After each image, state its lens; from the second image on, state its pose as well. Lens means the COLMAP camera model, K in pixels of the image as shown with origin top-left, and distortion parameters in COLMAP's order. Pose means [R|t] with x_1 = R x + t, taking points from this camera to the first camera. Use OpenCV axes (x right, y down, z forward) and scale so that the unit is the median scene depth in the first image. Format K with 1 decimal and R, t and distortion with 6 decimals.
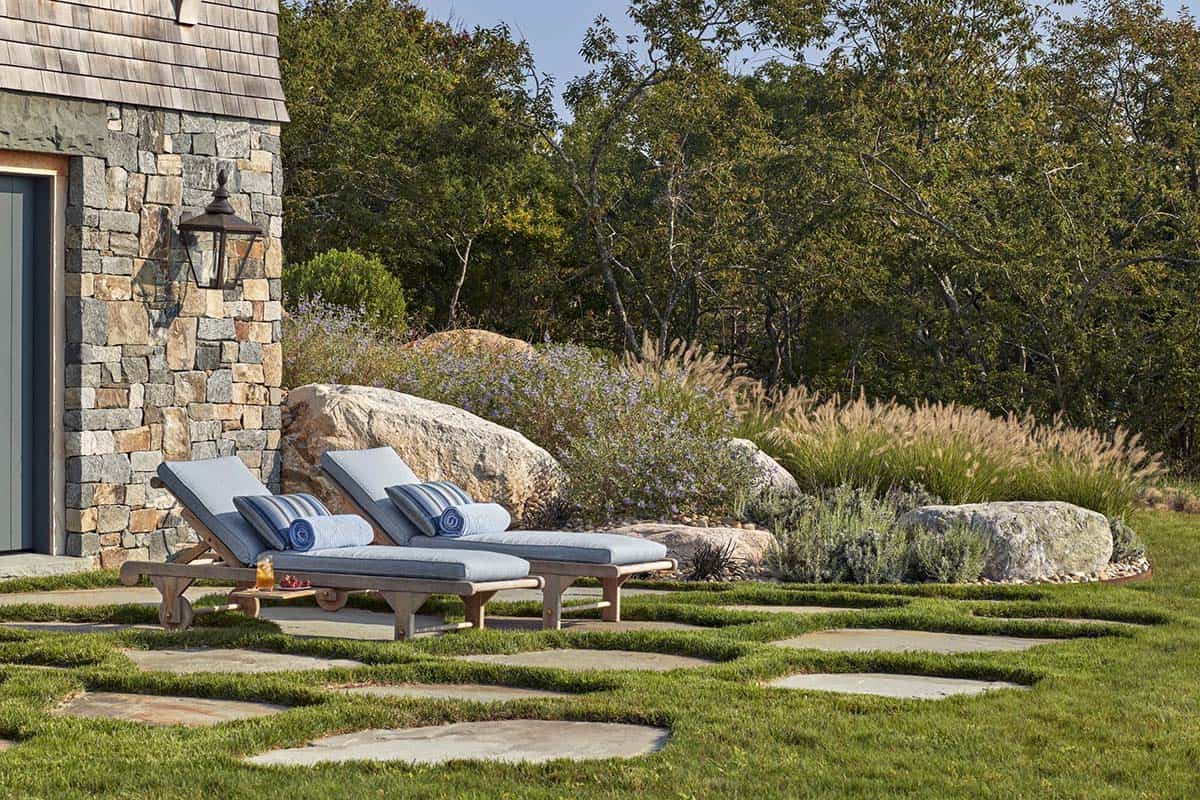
lens RADIAL K [[2964.2, 0, 599.8], [0, 2964.2, 396.2], [0, 0, 1]] dist [-0.091327, 0.000000]
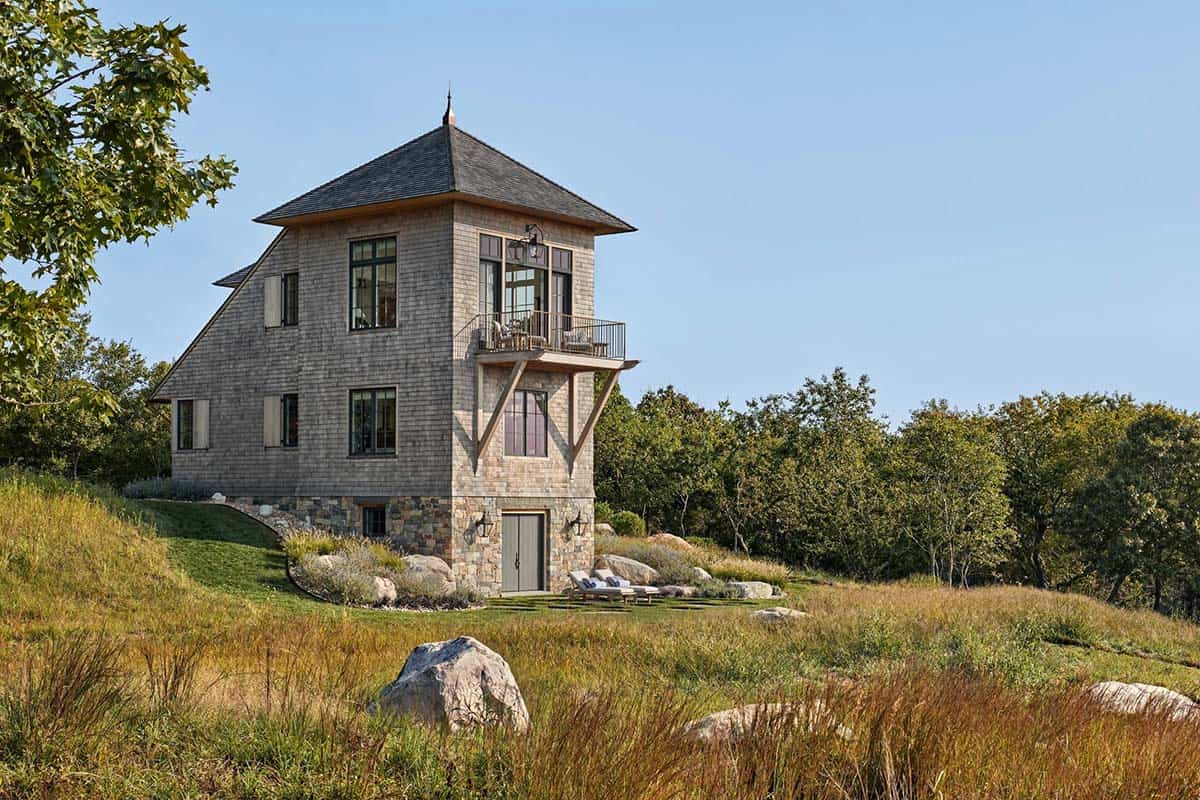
lens RADIAL K [[1792.1, 0, 597.9], [0, 1792.1, 403.0], [0, 0, 1]] dist [-0.043422, 0.000000]
pose [[0.987684, -0.009427, -0.156180, 0.351802], [-0.001724, 0.997467, -0.071107, -0.043726], [0.156454, 0.070500, 0.985166, -1.840496]]
